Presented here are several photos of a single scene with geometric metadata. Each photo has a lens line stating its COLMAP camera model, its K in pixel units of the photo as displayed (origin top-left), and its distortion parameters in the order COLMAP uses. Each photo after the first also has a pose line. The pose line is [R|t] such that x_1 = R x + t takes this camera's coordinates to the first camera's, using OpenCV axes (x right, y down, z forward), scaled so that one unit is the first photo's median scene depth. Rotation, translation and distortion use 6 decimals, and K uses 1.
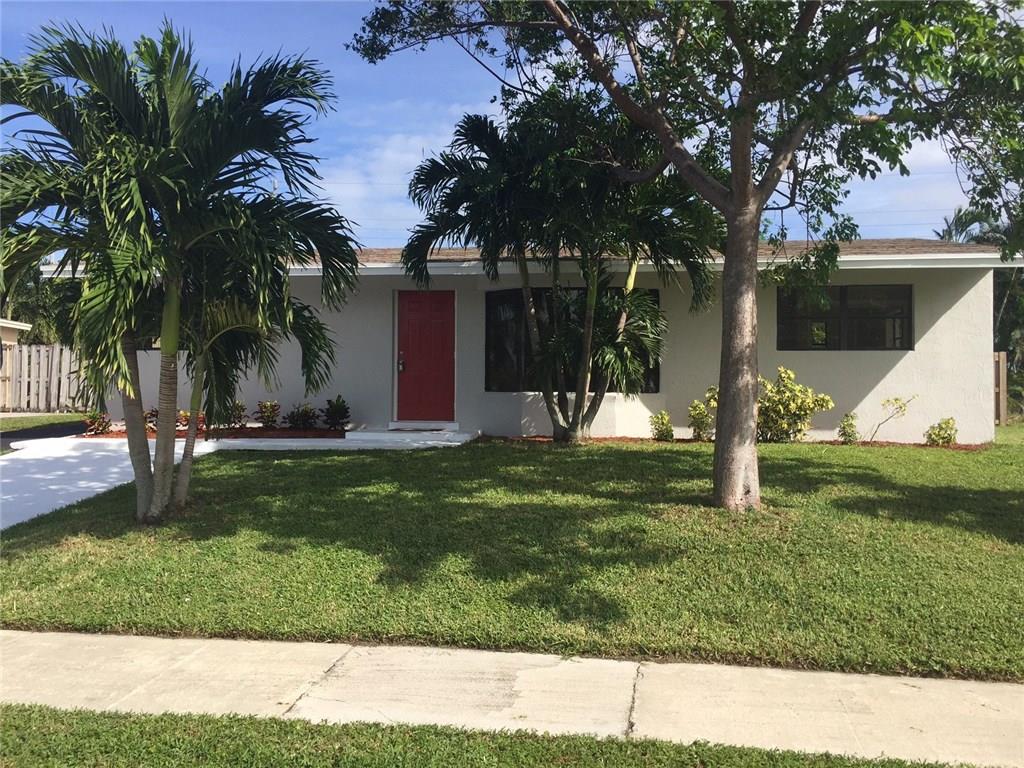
lens RADIAL K [[880.0, 0, 518.1], [0, 880.0, 386.0], [0, 0, 1]] dist [0.085320, -0.099365]
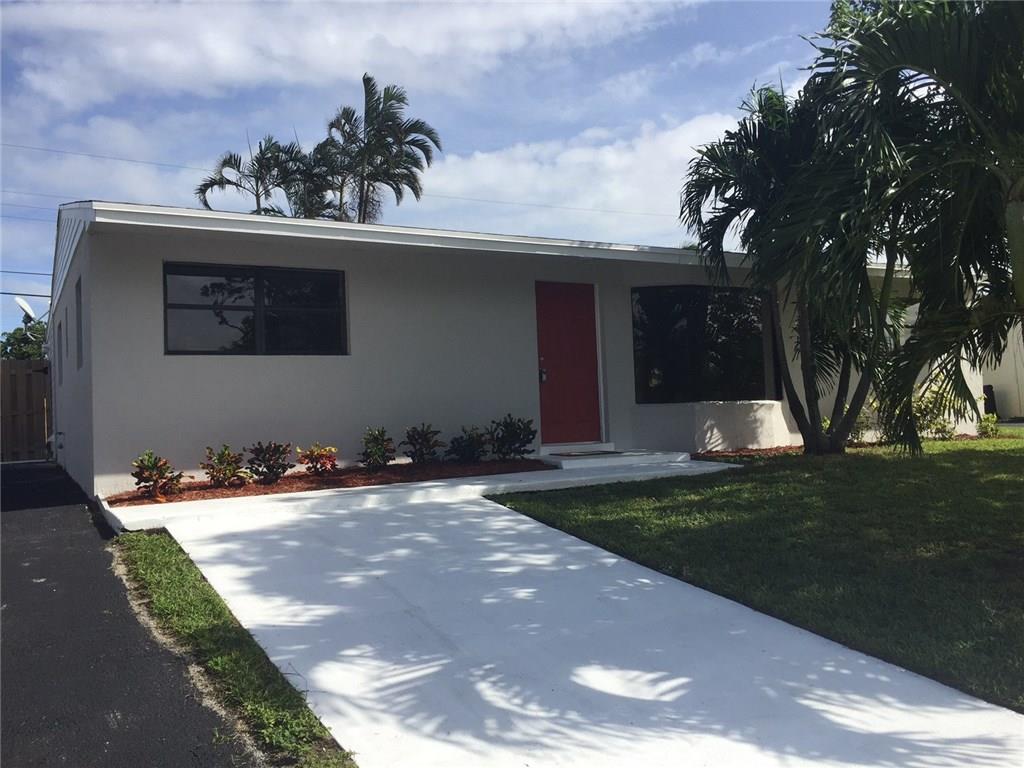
lens RADIAL K [[875.7, 0, 522.8], [0, 875.7, 381.4], [0, 0, 1]] dist [0.076817, -0.112032]
pose [[0.803739, -0.011917, 0.594862, -0.616790], [0.032451, 0.999189, -0.023829, 0.001224], [-0.594096, 0.038456, 0.803474, 0.380915]]
